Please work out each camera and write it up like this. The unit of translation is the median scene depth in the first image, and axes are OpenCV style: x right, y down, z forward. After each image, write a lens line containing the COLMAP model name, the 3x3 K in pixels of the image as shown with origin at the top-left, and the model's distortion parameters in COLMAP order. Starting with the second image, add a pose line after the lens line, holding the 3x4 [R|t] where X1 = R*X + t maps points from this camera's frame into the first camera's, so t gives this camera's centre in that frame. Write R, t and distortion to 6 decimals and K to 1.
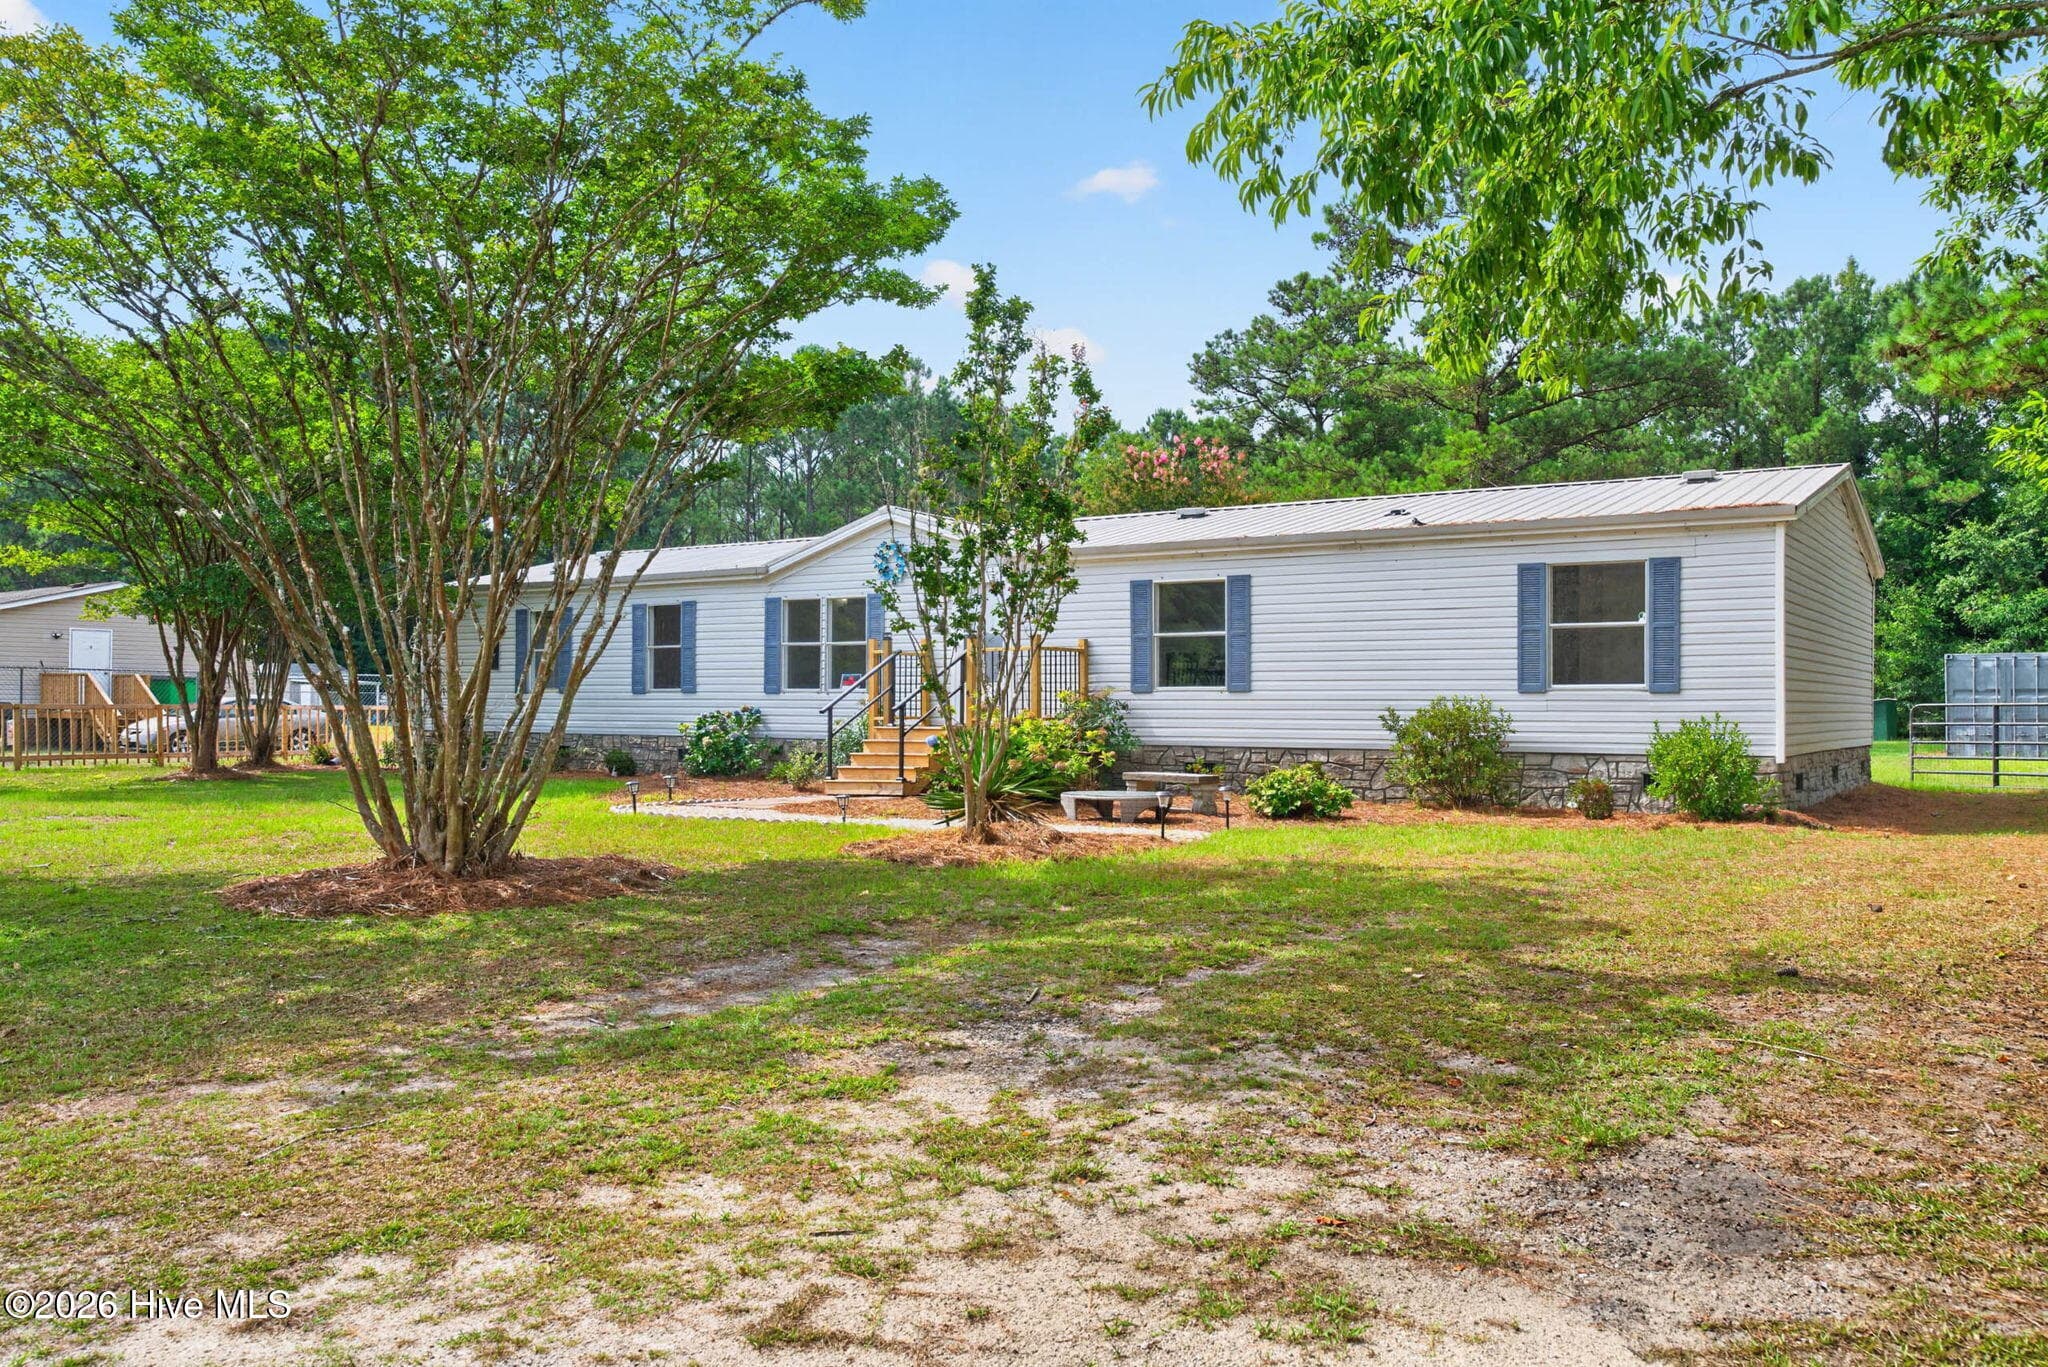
lens RADIAL K [[1738.1, 0, 1024.0], [0, 1738.1, 683.5], [0, 0, 1]] dist [-0.003302, -0.000500]
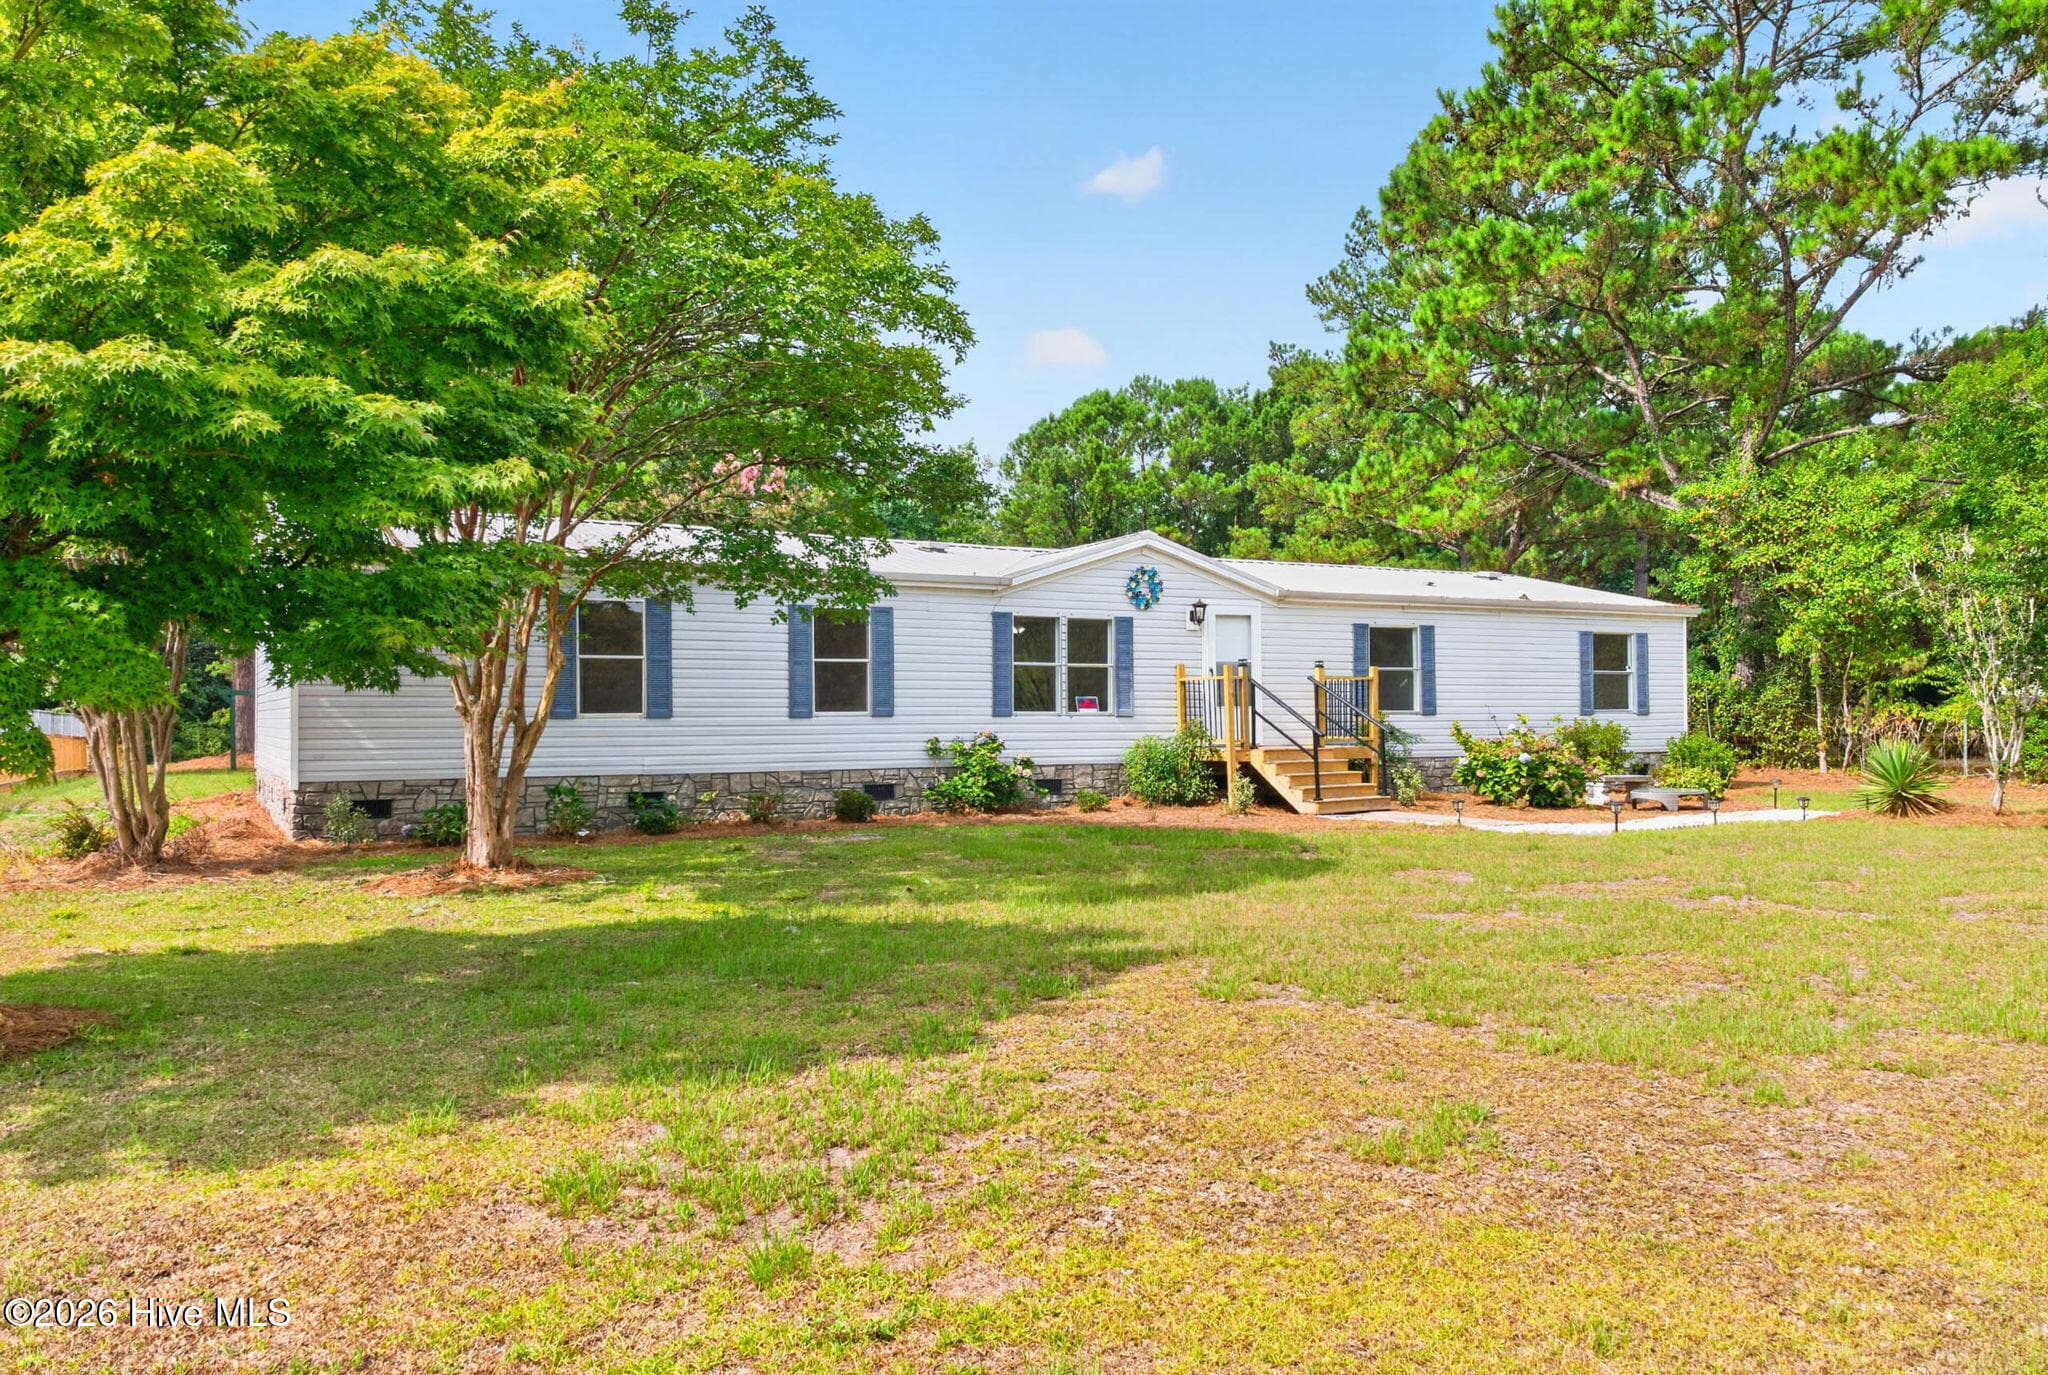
lens RADIAL K [[1614.7, 0, 1024.0], [0, 1614.7, 687.5], [0, 0, 1]] dist [-0.001703, -0.001688]
pose [[0.418749, 0.017032, 0.907942, -0.926105], [-0.001106, 0.999833, -0.018245, 0.005737], [-0.908101, 0.006636, 0.418698, 0.648682]]
